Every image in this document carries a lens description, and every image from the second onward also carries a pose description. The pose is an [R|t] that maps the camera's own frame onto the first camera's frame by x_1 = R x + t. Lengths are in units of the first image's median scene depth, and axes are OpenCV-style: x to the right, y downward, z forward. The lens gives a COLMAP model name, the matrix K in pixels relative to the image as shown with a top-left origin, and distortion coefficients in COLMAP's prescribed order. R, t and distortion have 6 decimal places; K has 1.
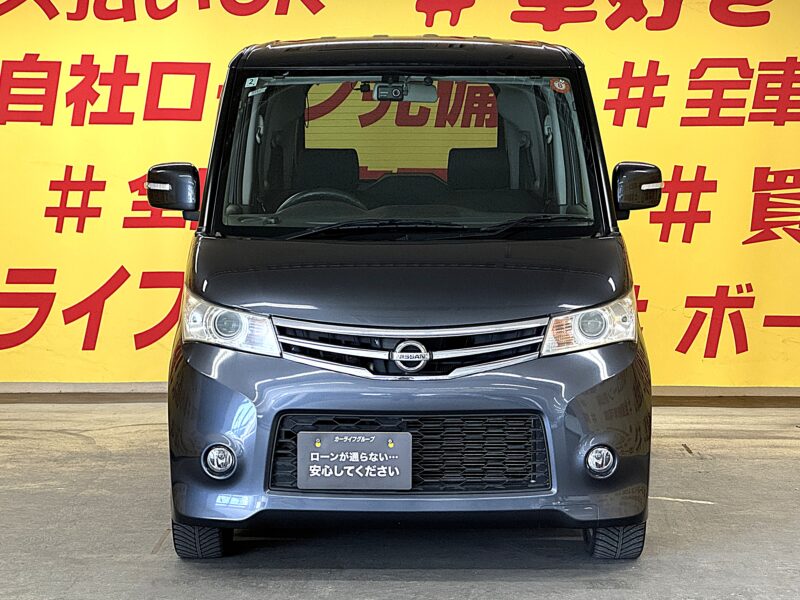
lens RADIAL K [[2084.2, 0, 379.6], [0, 2084.2, 297.1], [0, 0, 1]] dist [0.137981, 0.000000]
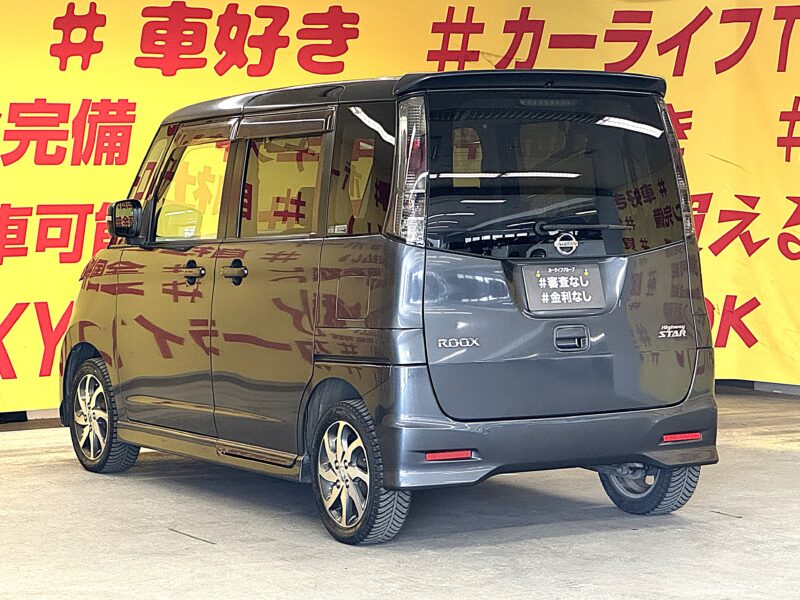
lens RADIAL K [[2283.7, 0, 405.2], [0, 2283.7, 273.3], [0, 0, 1]] dist [0.188088, 0.000000]
pose [[0.861900, -0.036195, 0.505785, -0.417730], [0.047758, 0.998810, -0.009906, -0.007024], [-0.504824, 0.032693, 0.862603, -0.087476]]
